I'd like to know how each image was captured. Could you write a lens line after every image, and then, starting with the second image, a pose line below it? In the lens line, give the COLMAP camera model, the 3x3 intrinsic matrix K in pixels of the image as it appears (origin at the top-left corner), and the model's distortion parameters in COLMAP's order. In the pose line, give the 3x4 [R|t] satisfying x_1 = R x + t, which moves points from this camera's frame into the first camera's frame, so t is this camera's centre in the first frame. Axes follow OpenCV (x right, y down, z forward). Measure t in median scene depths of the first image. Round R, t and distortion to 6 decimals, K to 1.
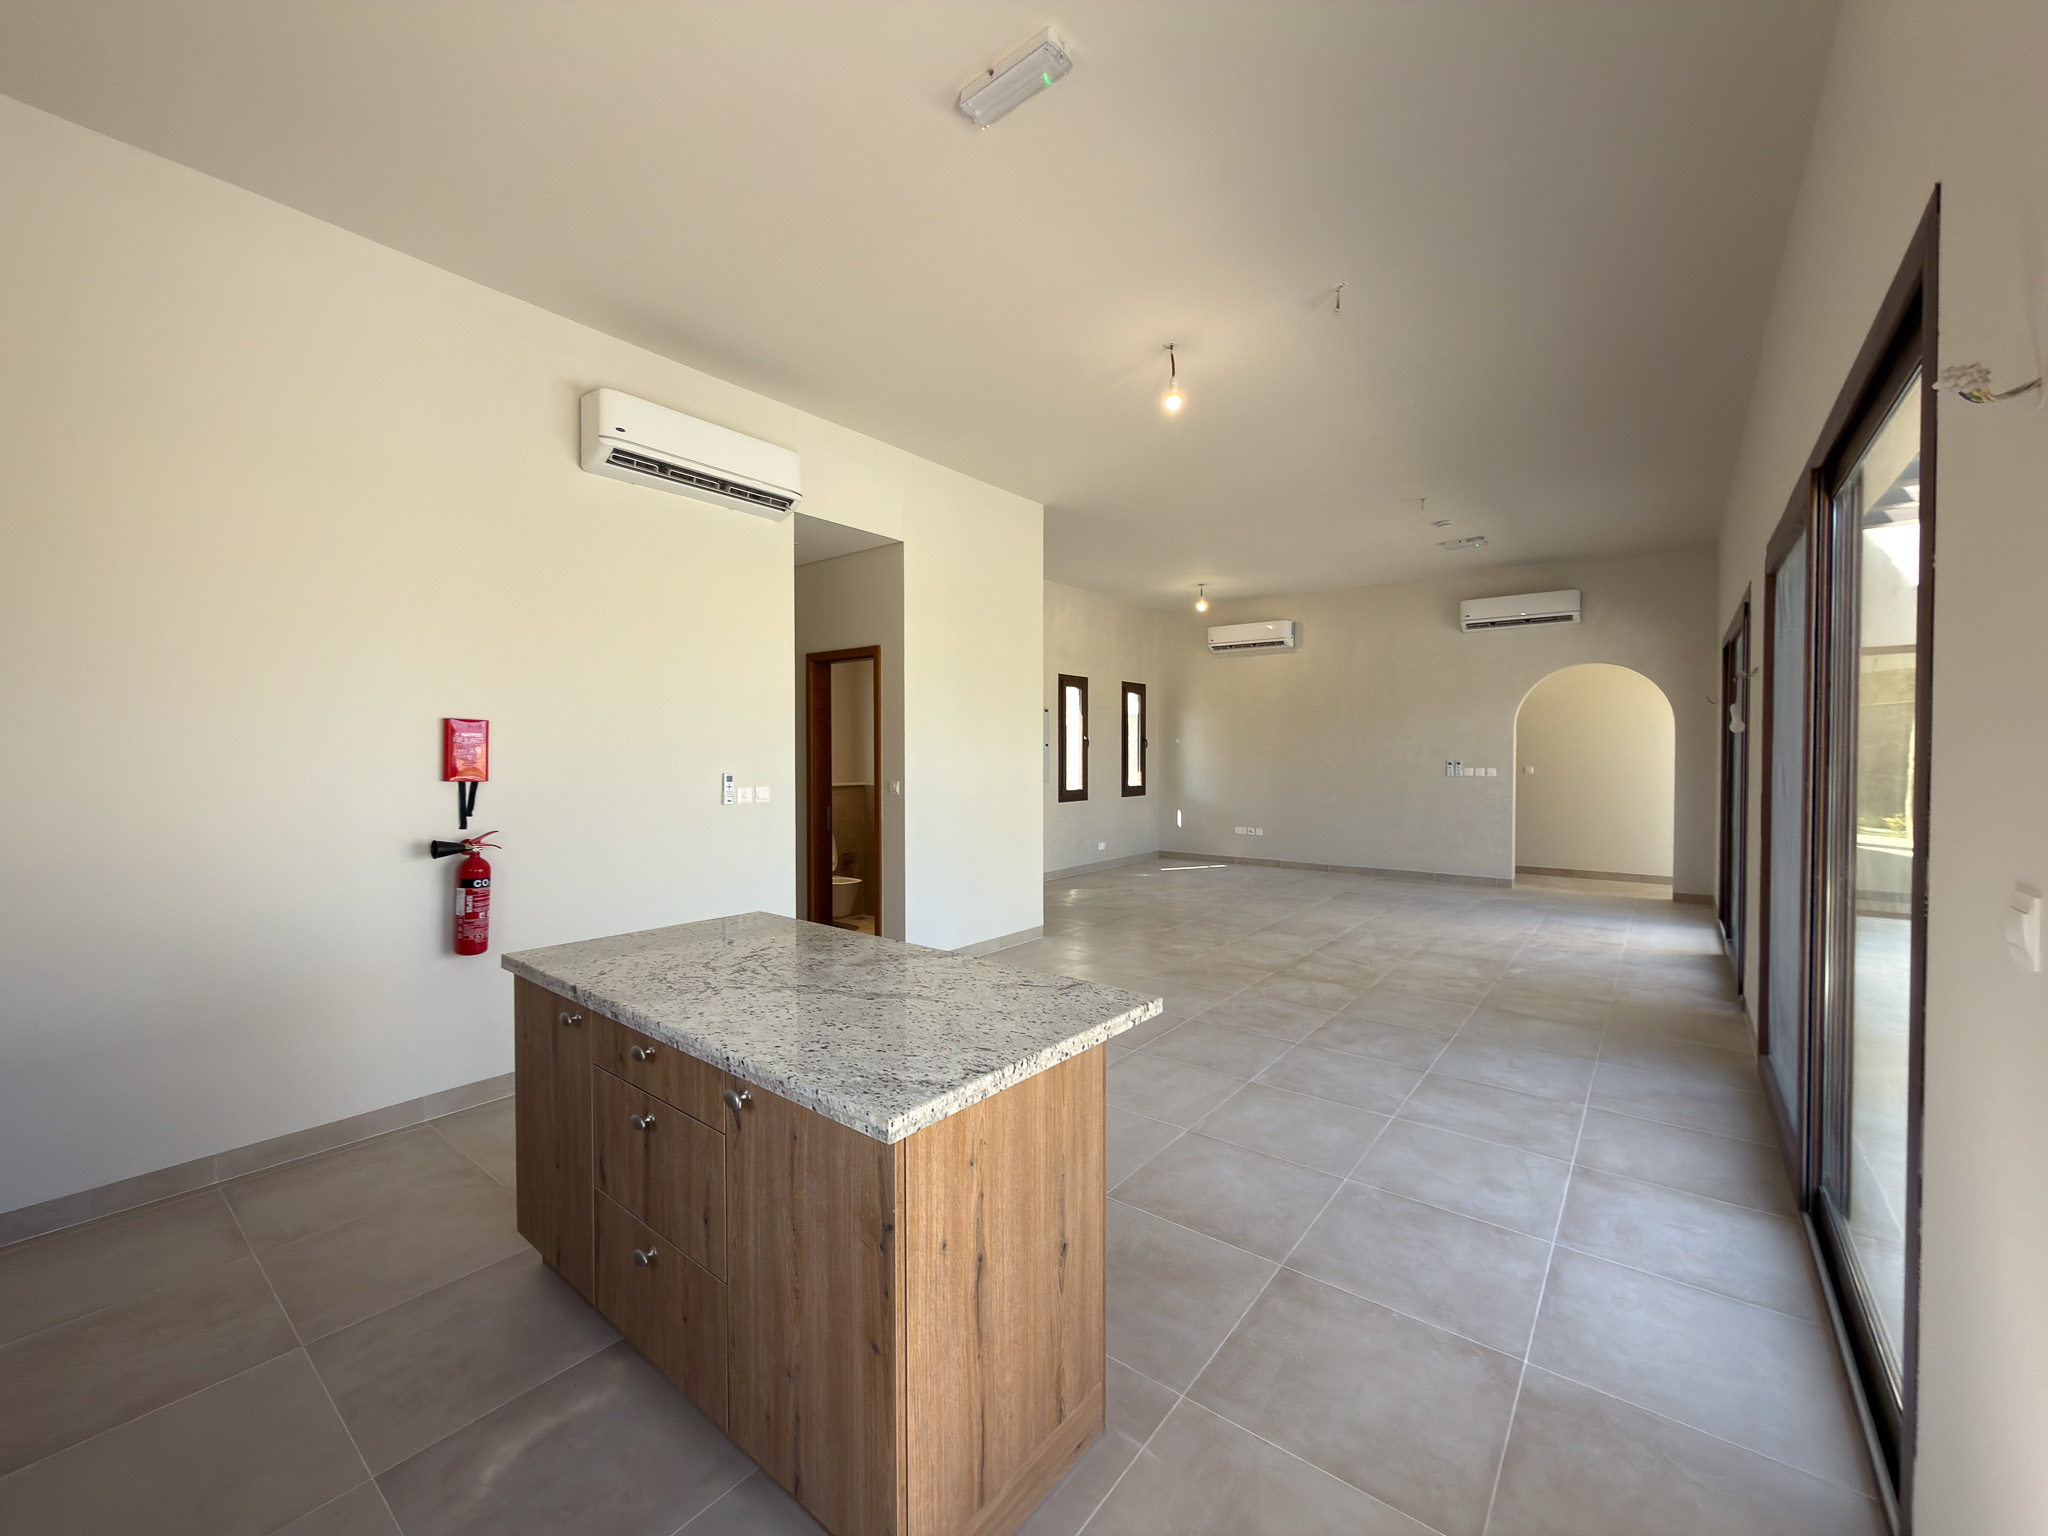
lens RADIAL K [[812.9, 0, 1014.7], [0, 812.9, 766.2], [0, 0, 1]] dist [0.003808, -0.000774]
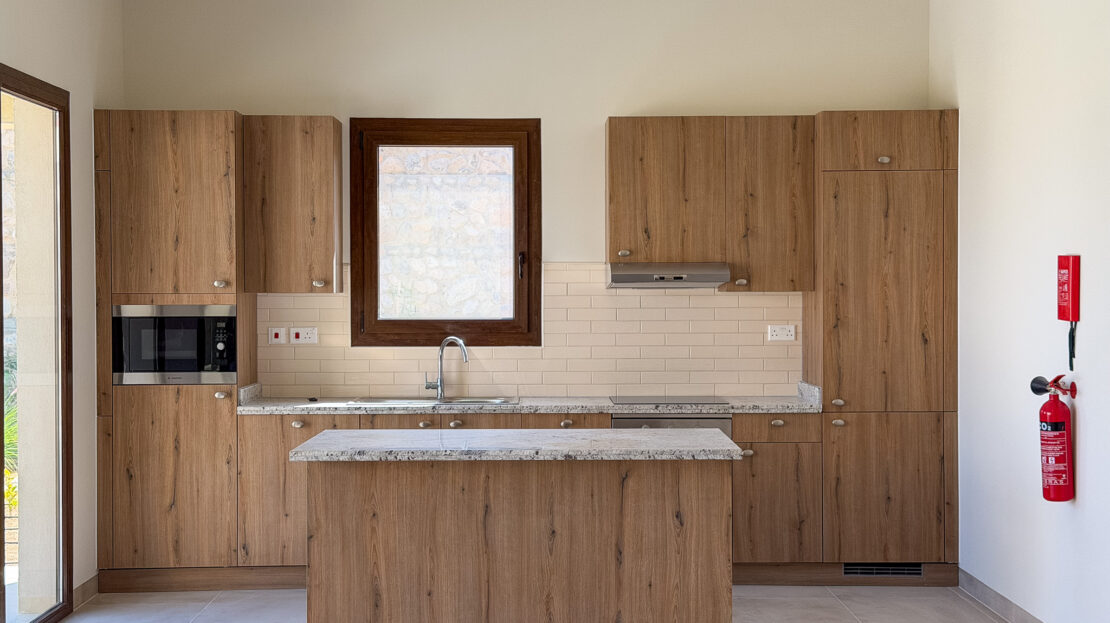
lens RADIAL K [[1543.0, 0, 550.4], [0, 1543.0, 314.5], [0, 0, 1]] dist [0.173839, 0.000000]
pose [[-0.758310, 0.014162, -0.651740, 0.977097], [-0.008475, 0.999465, 0.031579, -0.041169], [0.651839, 0.029470, -0.757785, 1.998716]]
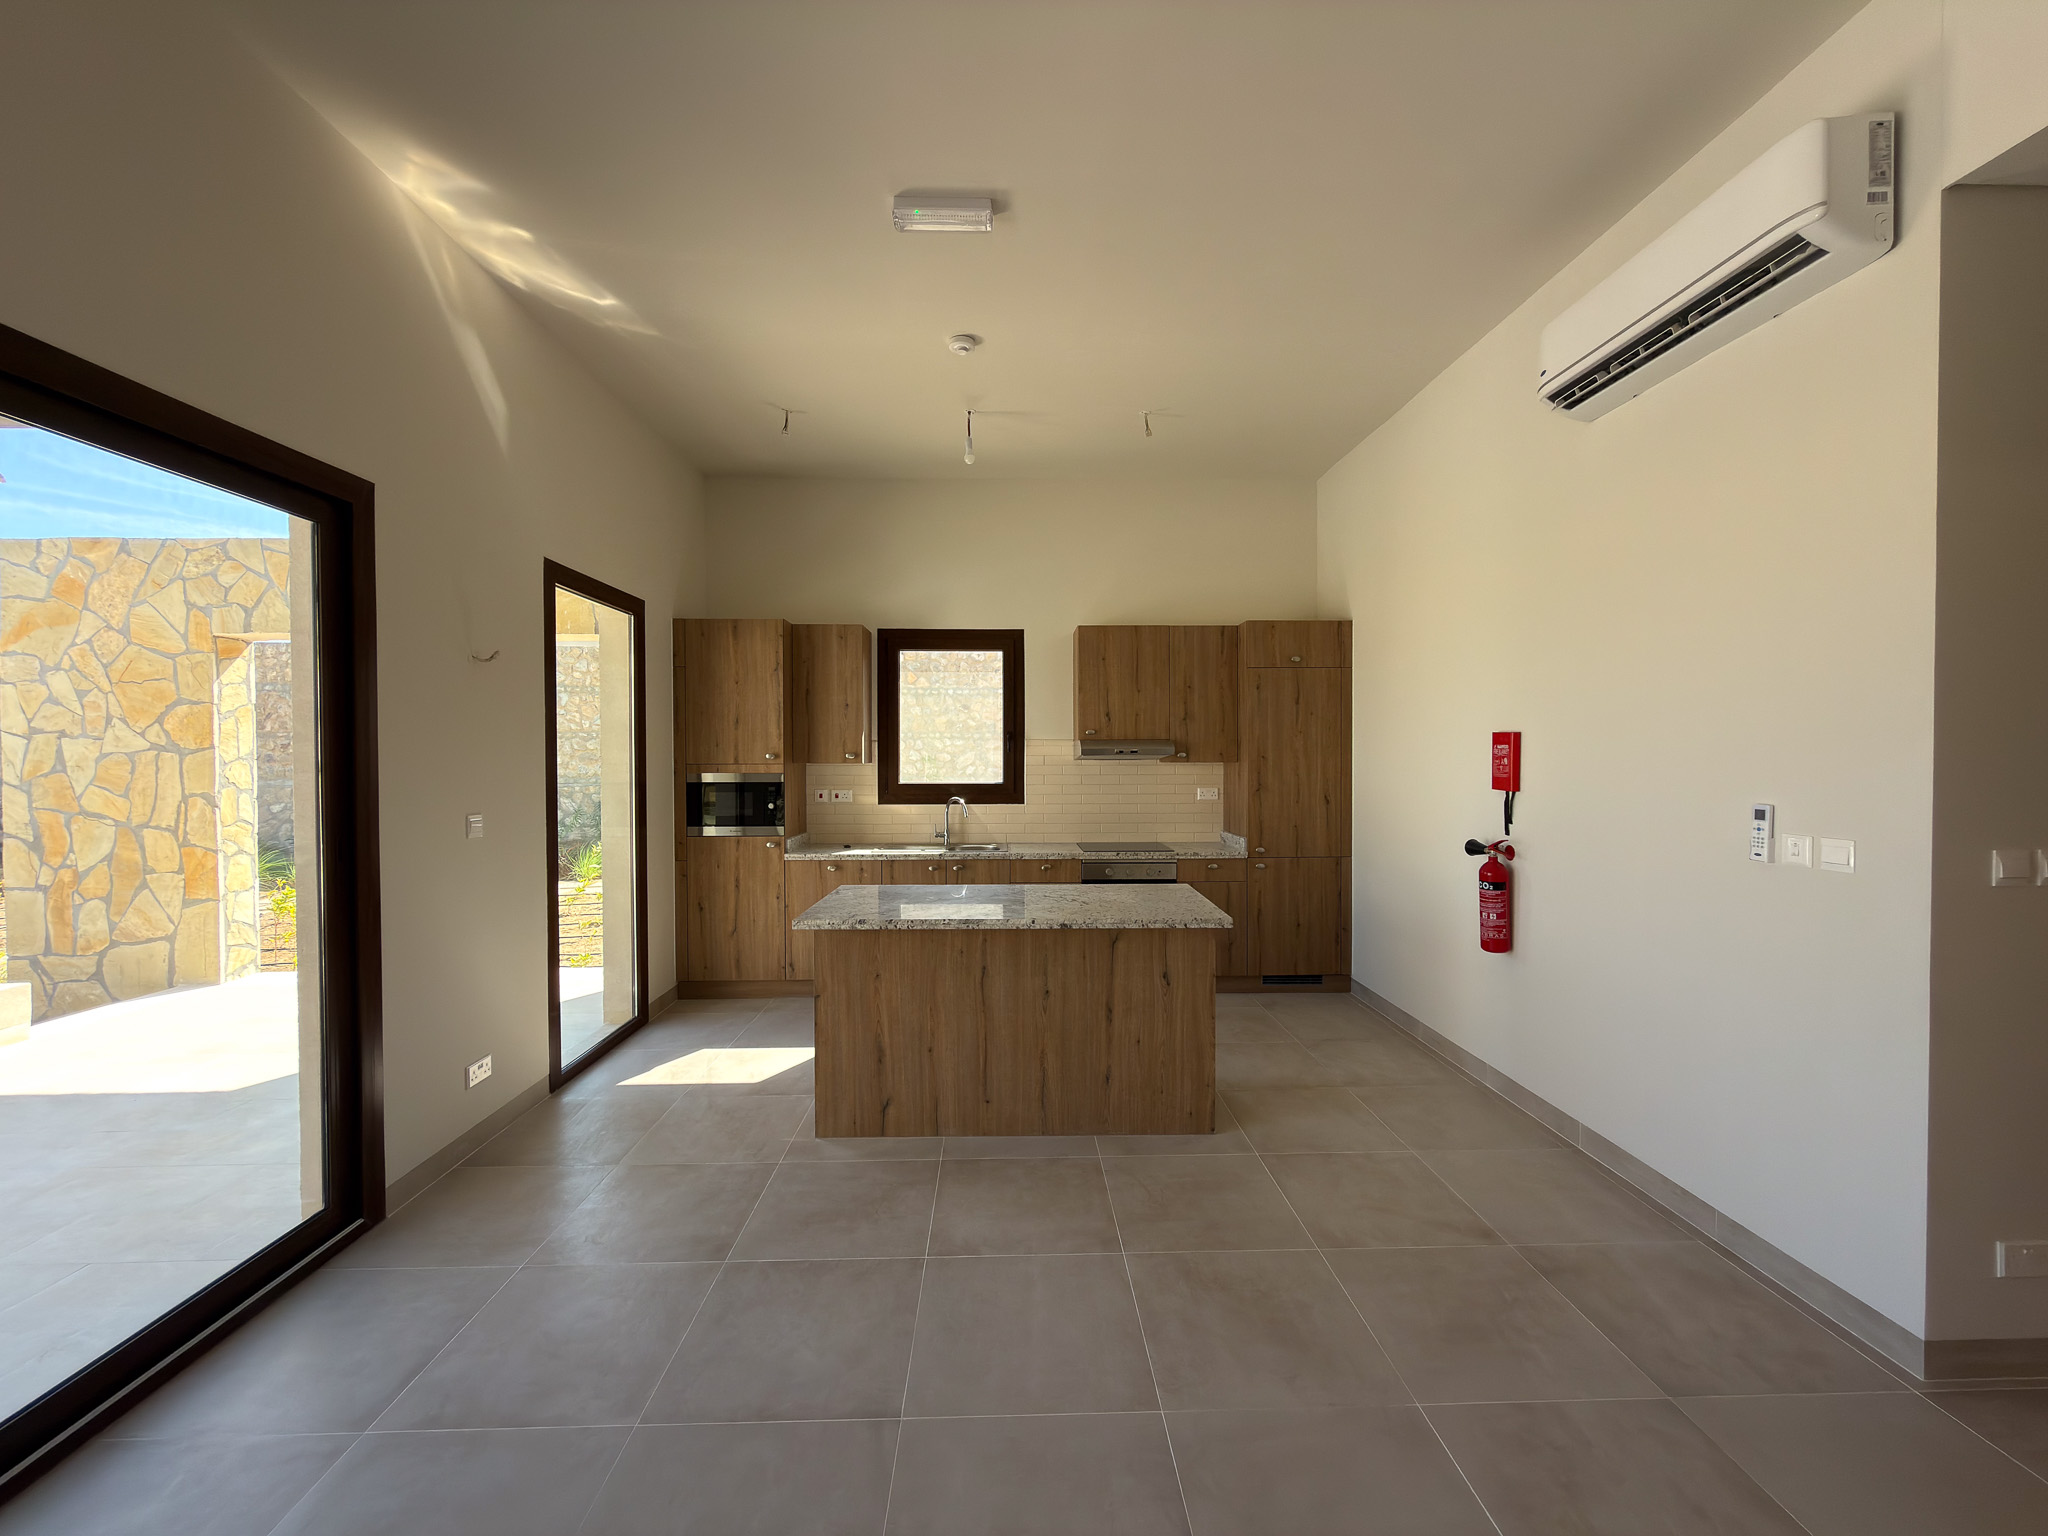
lens RADIAL K [[812.9, 0, 1020.3], [0, 812.9, 766.4], [0, 0, 1]] dist [0.003808, -0.000774]
pose [[-0.752901, 0.009791, -0.658061, 0.496163], [-0.009268, 0.999632, 0.025477, -0.033841], [0.658068, 0.025281, -0.752534, 1.382445]]
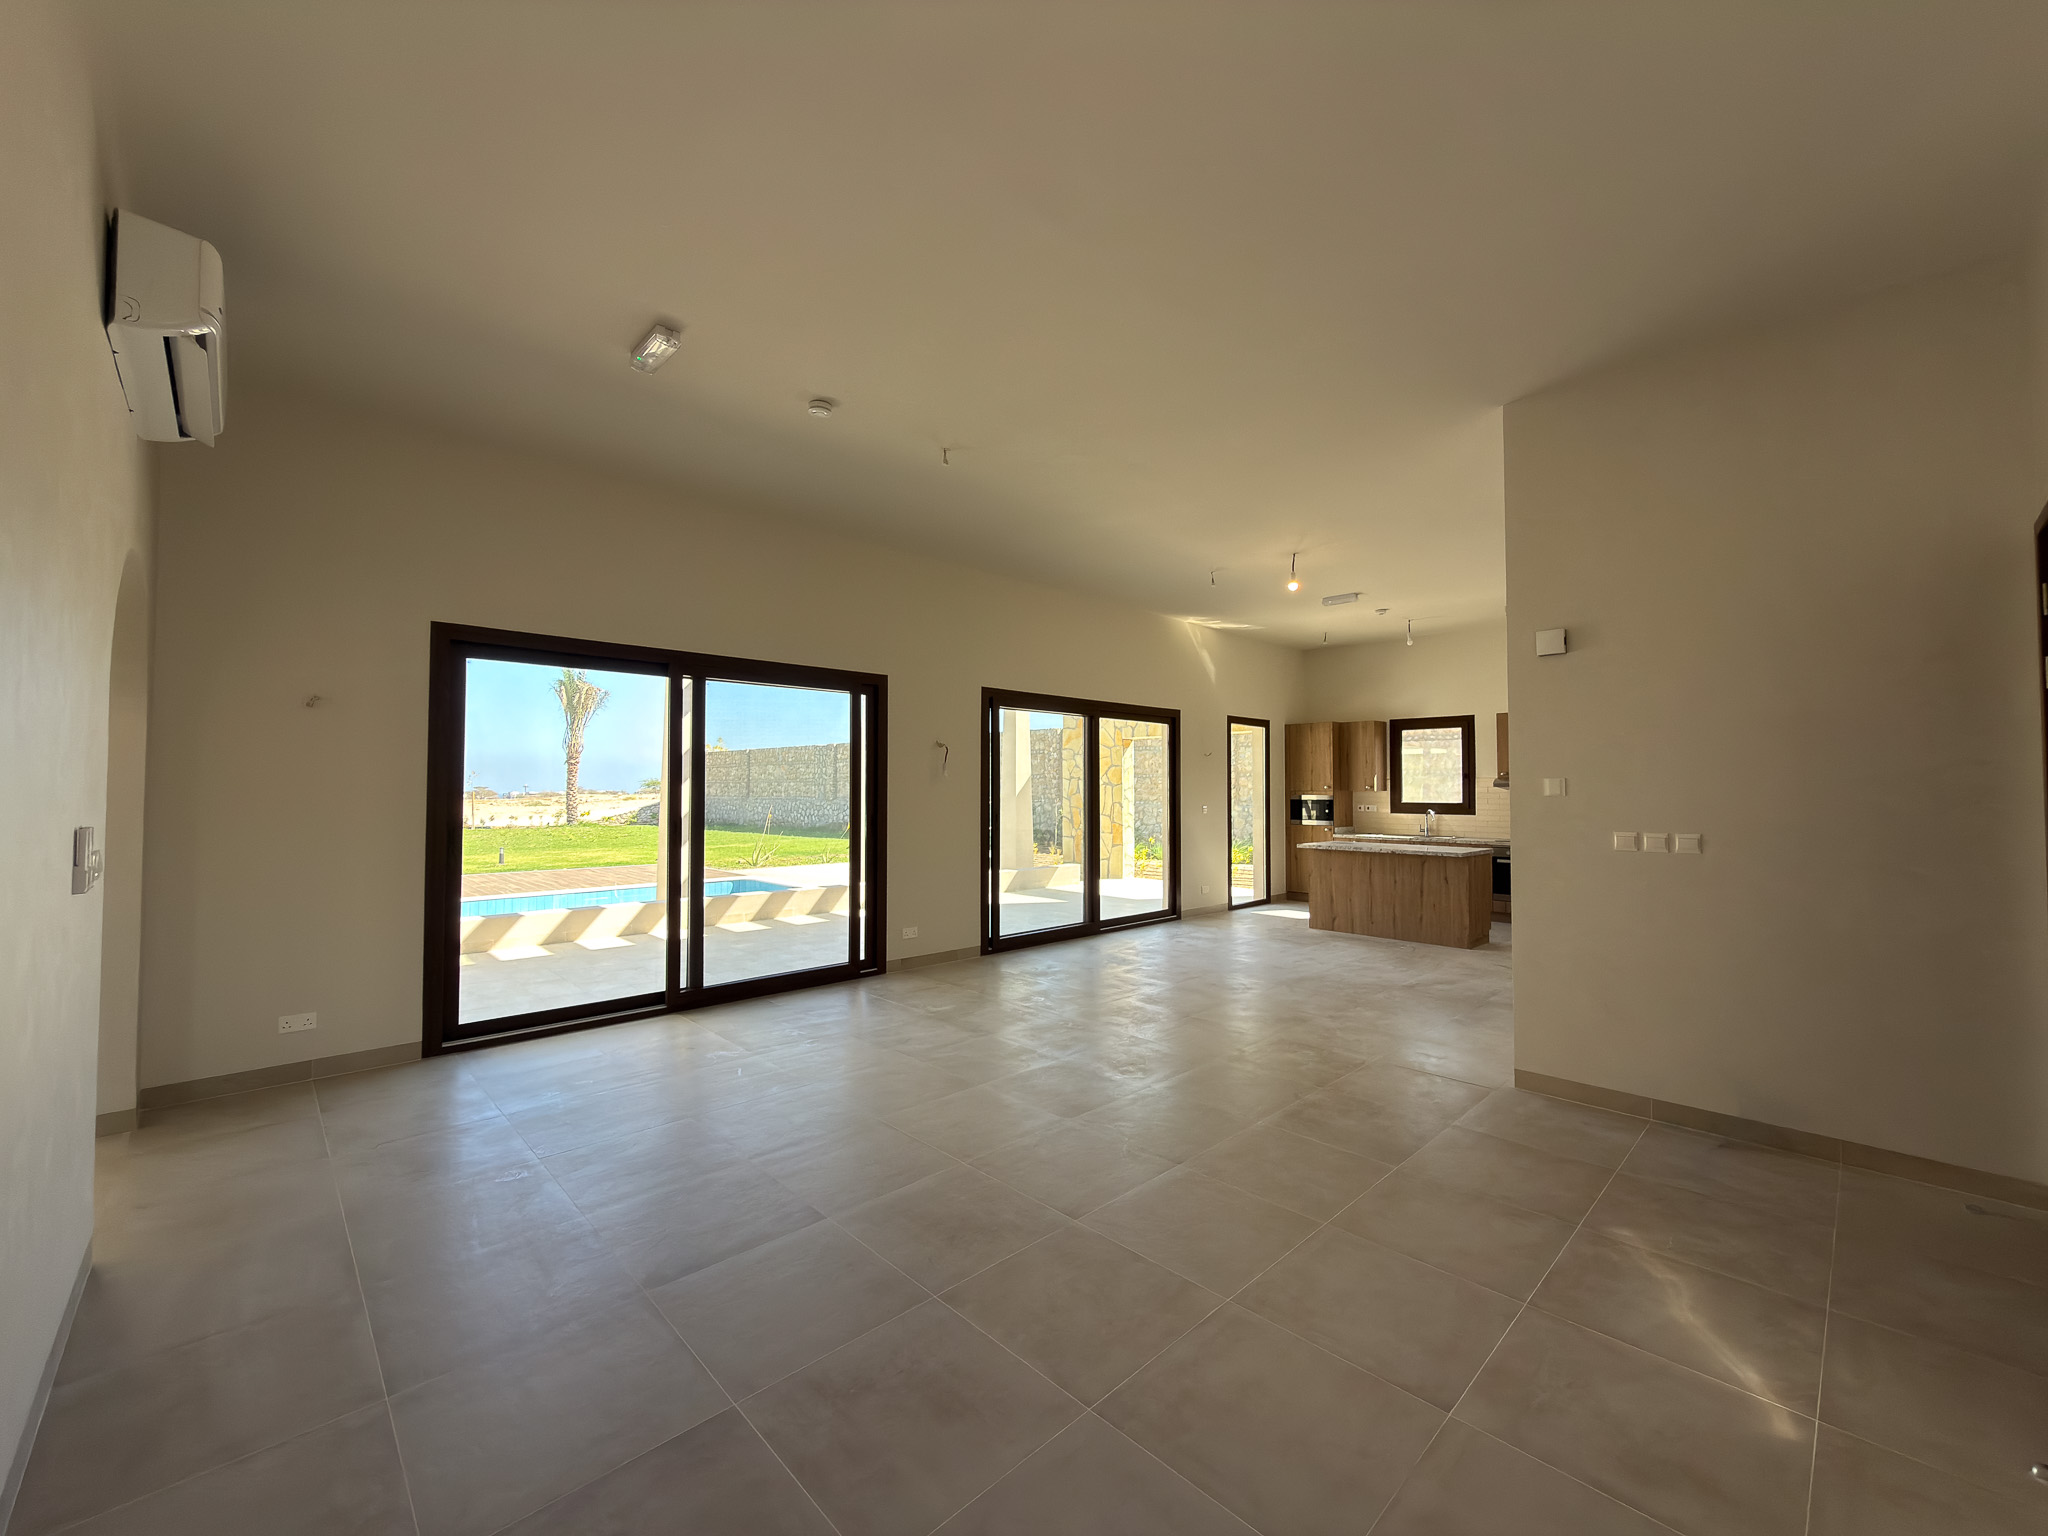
lens RADIAL K [[812.9, 0, 1039.2], [0, 812.9, 776.7], [0, 0, 1]] dist [0.003808, -0.000774]
pose [[-0.994982, -0.001705, 0.100039, 0.647603], [-0.001718, 0.999999, -0.000042, -0.048475], [-0.100039, -0.000213, -0.994984, 3.191824]]
